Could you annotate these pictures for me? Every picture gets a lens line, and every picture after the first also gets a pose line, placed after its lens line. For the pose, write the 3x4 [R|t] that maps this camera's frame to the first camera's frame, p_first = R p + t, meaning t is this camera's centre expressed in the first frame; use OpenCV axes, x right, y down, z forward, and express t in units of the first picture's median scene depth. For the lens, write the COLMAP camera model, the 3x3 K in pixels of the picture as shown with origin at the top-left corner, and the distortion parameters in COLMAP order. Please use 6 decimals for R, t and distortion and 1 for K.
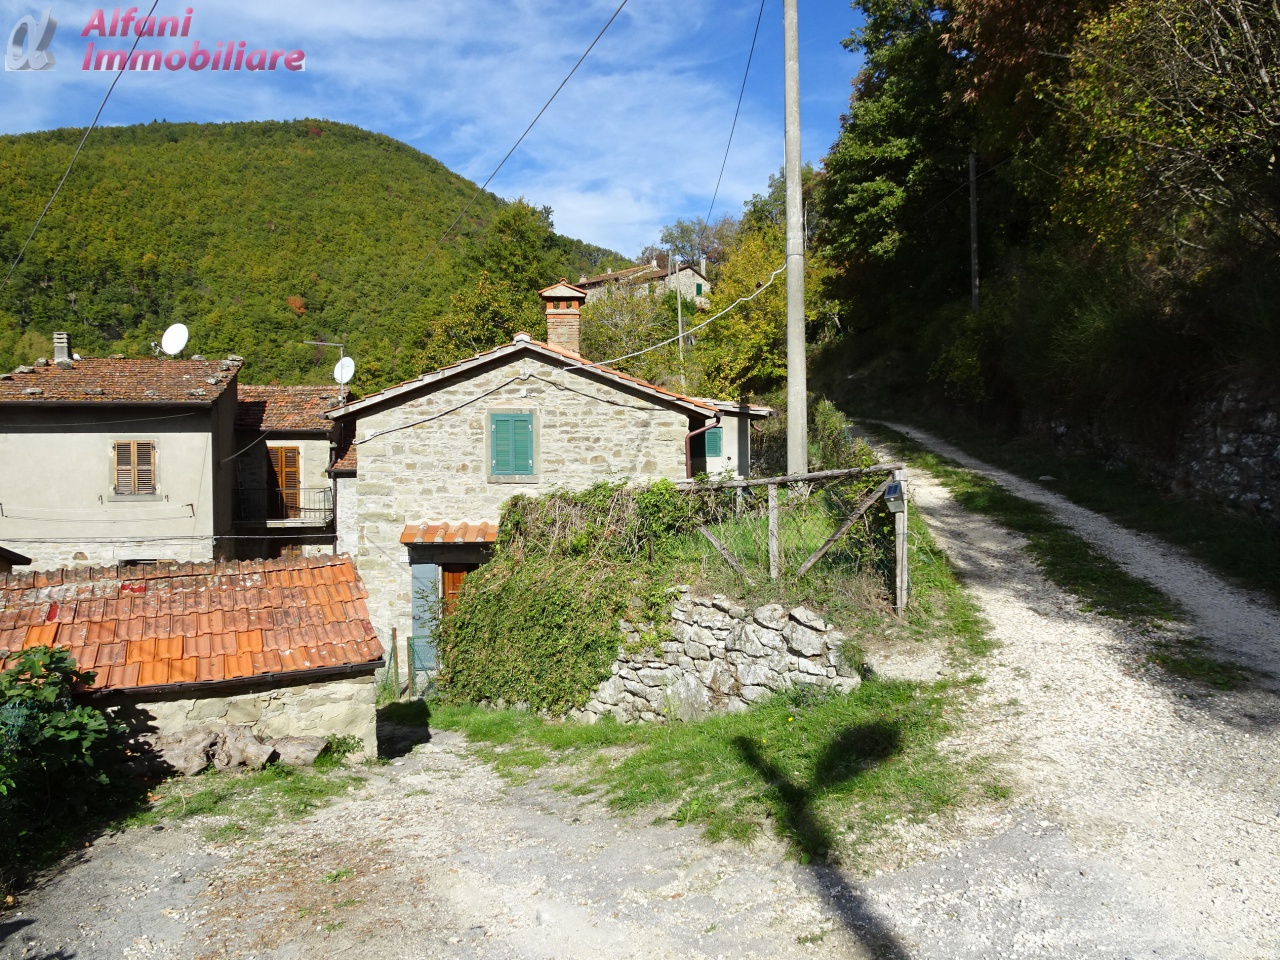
lens RADIAL K [[965.9, 0, 653.5], [0, 965.9, 475.7], [0, 0, 1]] dist [0.021383, 0.000583]
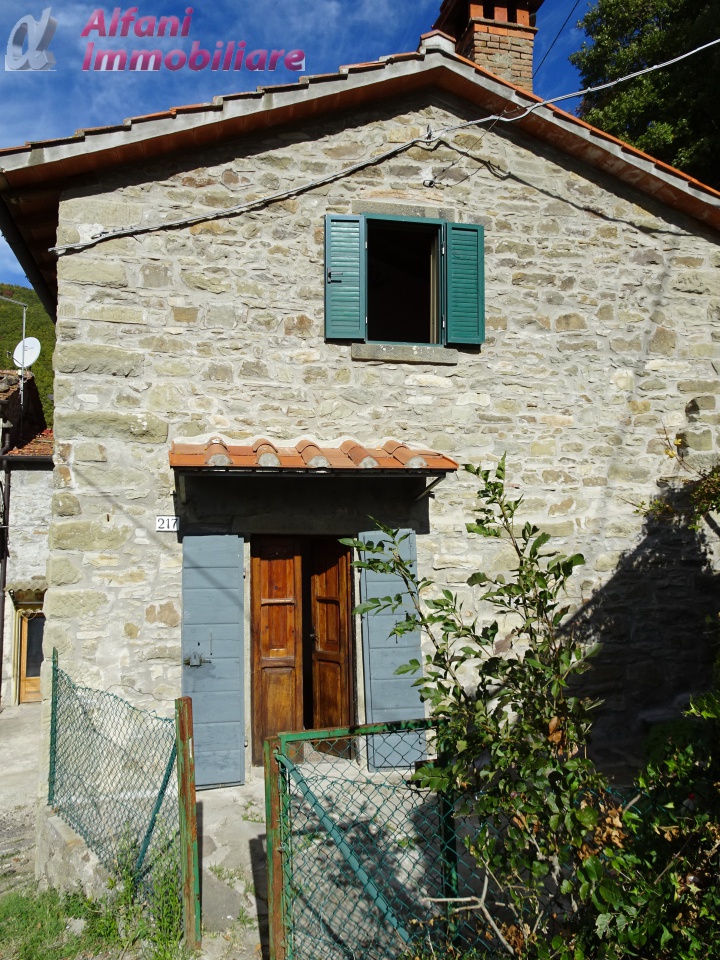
lens RADIAL K [[676.8, 0, 360.0], [0, 676.8, 480.0], [0, 0, 1]] dist [0.023496, -0.006166]
pose [[0.988495, 0.004206, 0.151196, -0.217820], [0.011869, 0.994374, -0.105263, 0.099542], [-0.150788, 0.105847, 0.982883, 0.688734]]
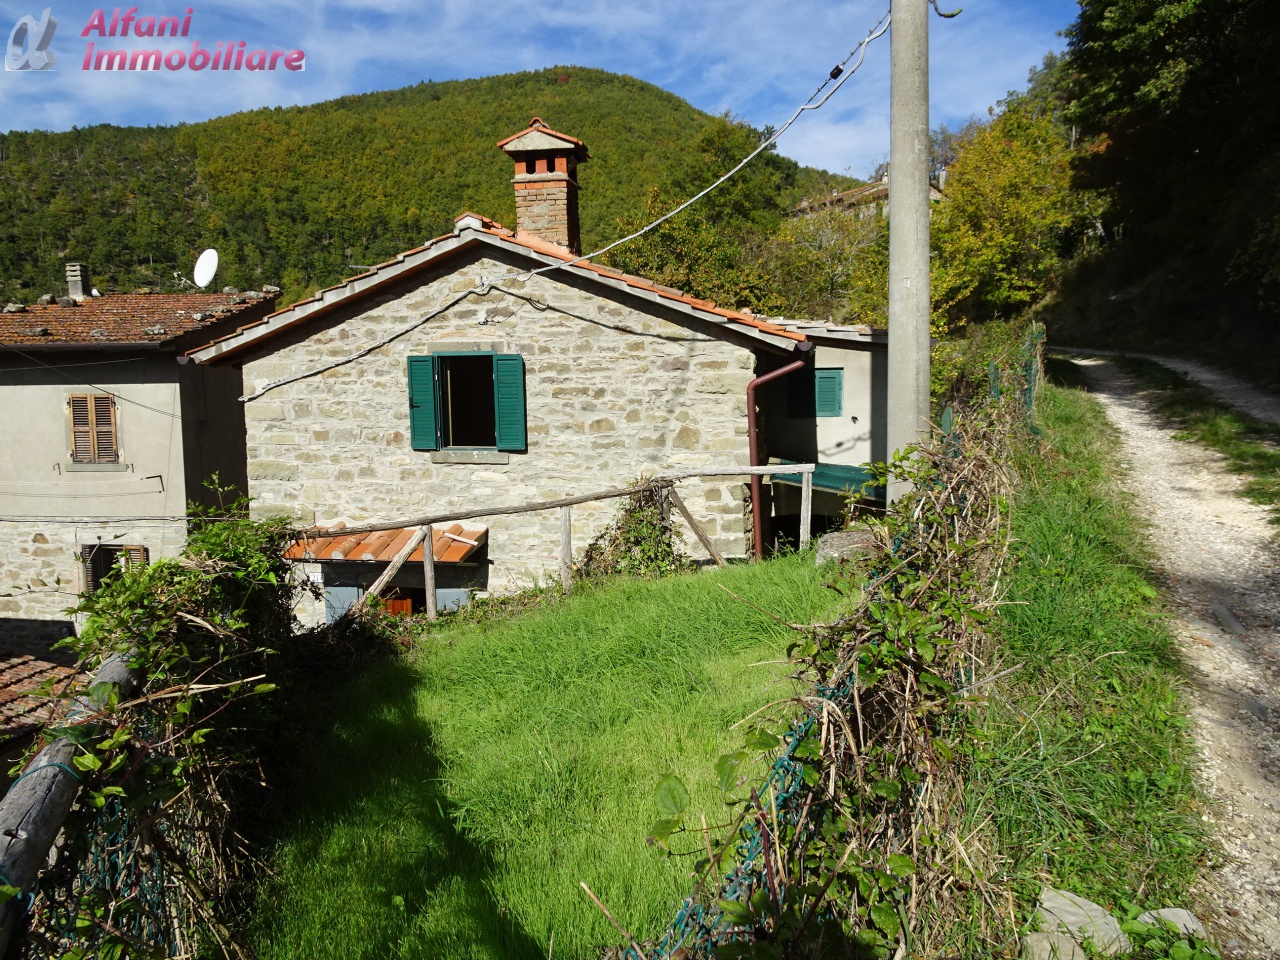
lens RADIAL K [[965.9, 0, 653.5], [0, 965.9, 475.7], [0, 0, 1]] dist [0.021383, 0.000583]
pose [[0.967877, 0.015806, -0.250925, 0.125361], [-0.000405, 0.998119, 0.061312, -0.022812], [0.251422, -0.059241, 0.966063, 0.430763]]
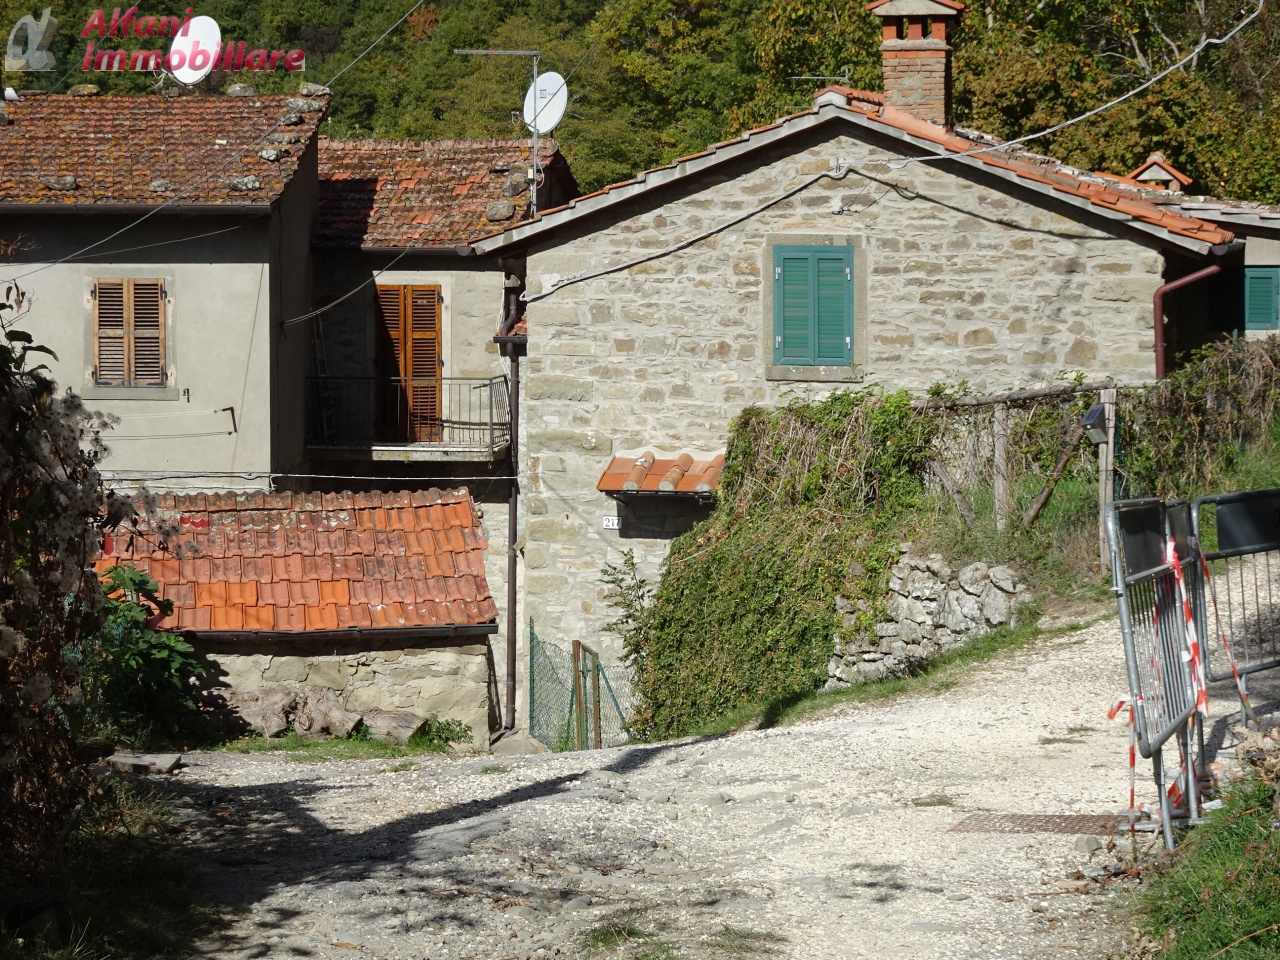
lens RADIAL K [[3454.7, 0, 719.3], [0, 3454.7, 481.3], [0, 0, 1]] dist [0.032776, -1.636992]
pose [[0.958930, 0.026701, -0.282385, 0.324795], [-0.013453, 0.998721, 0.048748, -0.027952], [0.283325, -0.042947, 0.958062, -0.769435]]
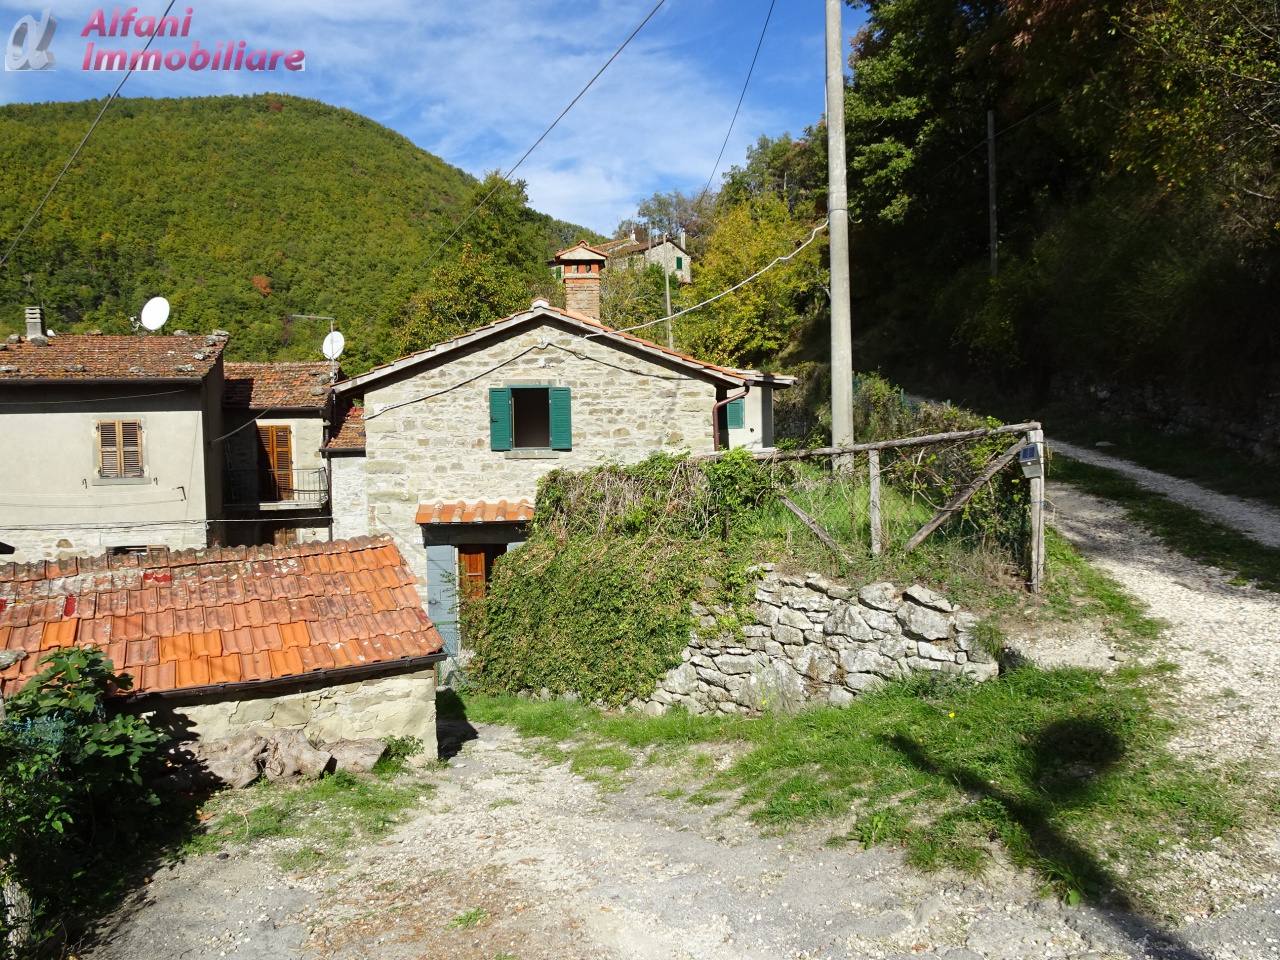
lens RADIAL K [[967.9, 0, 651.2], [0, 967.9, 475.3], [0, 0, 1]] dist [0.023644, 0.003377]
pose [[0.999551, -0.015278, 0.025765, -0.053671], [0.014703, 0.999642, 0.022340, 0.004499], [-0.026097, -0.021952, 0.999418, 0.049625]]
